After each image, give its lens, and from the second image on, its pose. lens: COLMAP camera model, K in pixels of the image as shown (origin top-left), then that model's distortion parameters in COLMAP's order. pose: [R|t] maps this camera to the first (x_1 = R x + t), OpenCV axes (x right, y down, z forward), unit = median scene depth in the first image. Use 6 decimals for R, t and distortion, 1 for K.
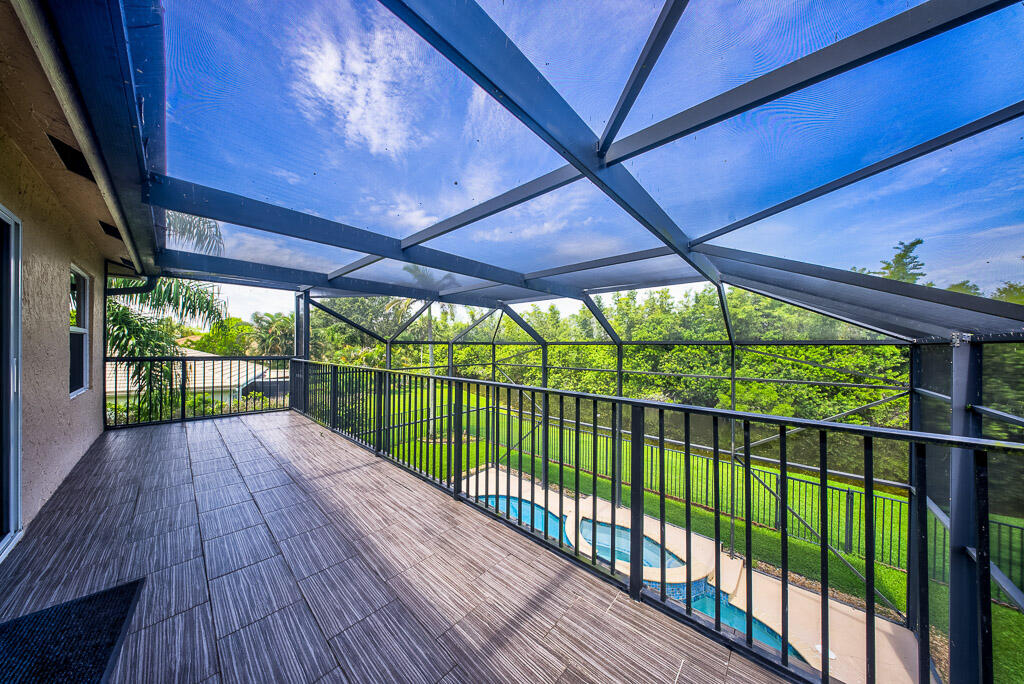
lens RADIAL K [[305.2, 0, 517.4], [0, 305.2, 348.5], [0, 0, 1]] dist [0.011685, -0.000005]
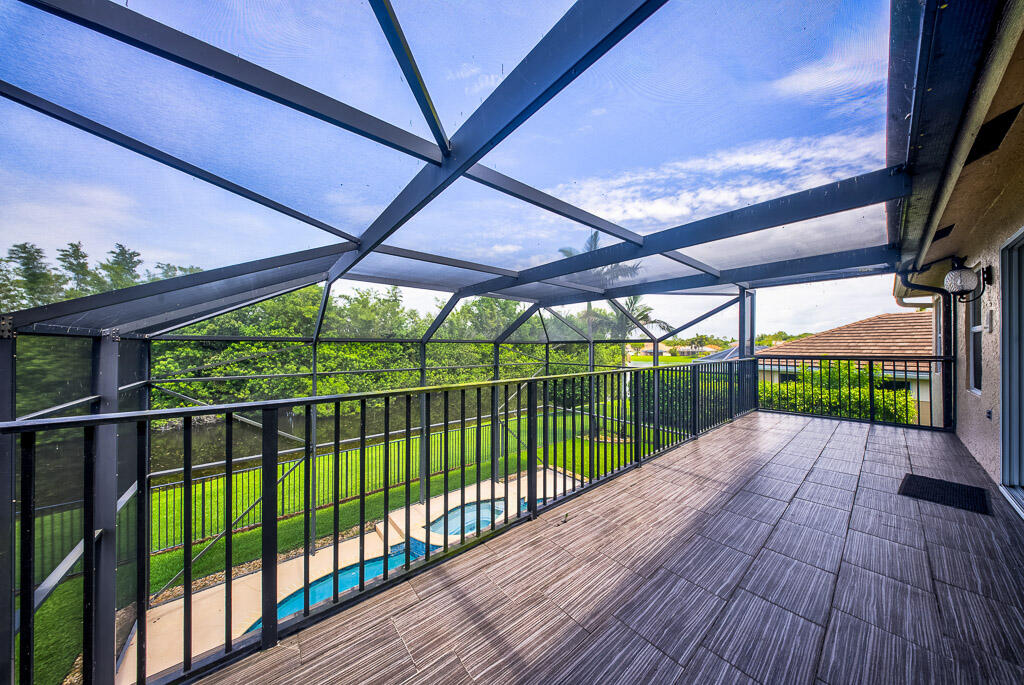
lens RADIAL K [[300.3, 0, 512.2], [0, 300.3, 334.5], [0, 0, 1]] dist [-0.008024, 0.000012]
pose [[0.166087, 0.031257, 0.985616, -0.561128], [0.008469, 0.999415, -0.033121, -0.003136], [-0.986075, 0.013848, 0.165726, 0.490906]]
